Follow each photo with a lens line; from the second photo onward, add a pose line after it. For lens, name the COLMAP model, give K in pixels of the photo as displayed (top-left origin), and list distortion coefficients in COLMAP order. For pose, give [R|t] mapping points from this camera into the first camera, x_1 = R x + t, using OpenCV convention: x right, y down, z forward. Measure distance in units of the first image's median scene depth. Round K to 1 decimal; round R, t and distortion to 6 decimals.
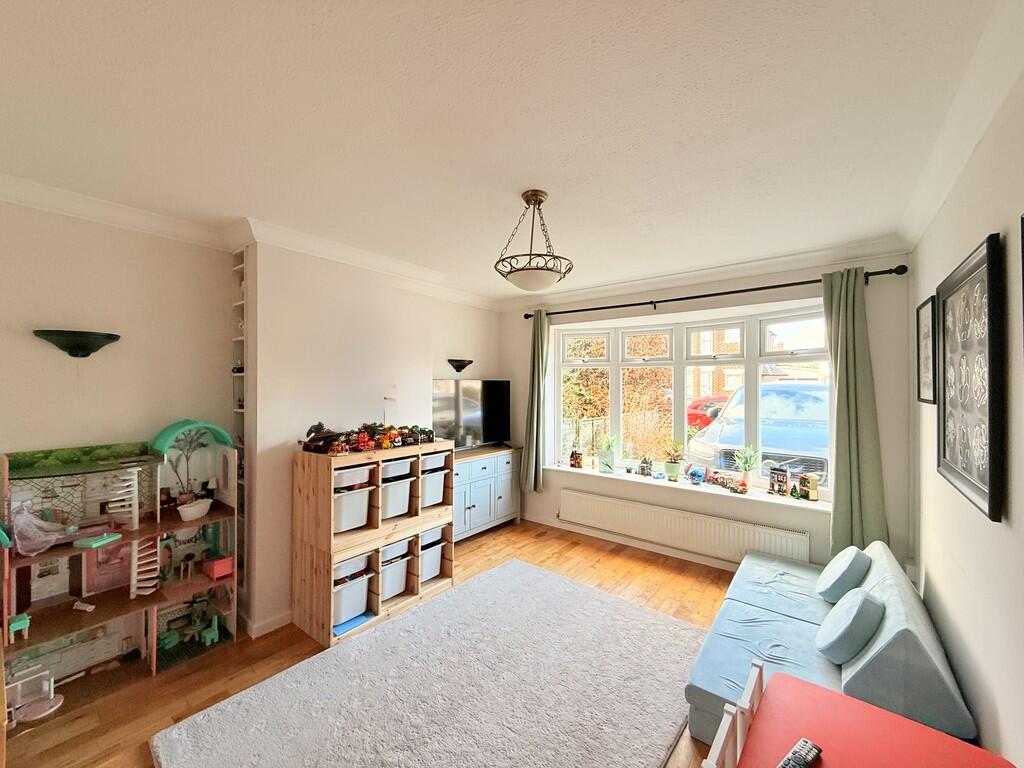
lens RADIAL K [[409.2, 0, 511.6], [0, 409.2, 382.9], [0, 0, 1]] dist [0.000125, -0.000220]
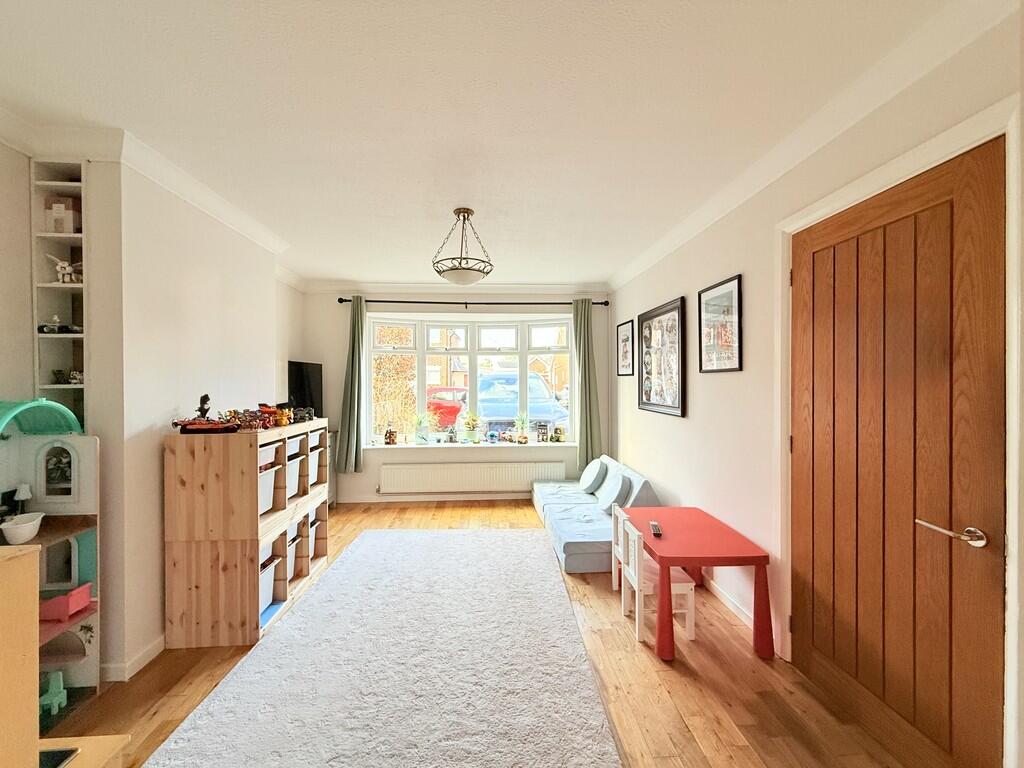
lens RADIAL K [[409.2, 0, 511.5], [0, 409.2, 382.6], [0, 0, 1]] dist [0.000125, -0.000220]
pose [[0.742850, -0.005672, 0.669434, -0.460394], [0.001954, 0.999978, 0.006304, 0.047762], [-0.669456, -0.003375, 0.742844, -0.039514]]
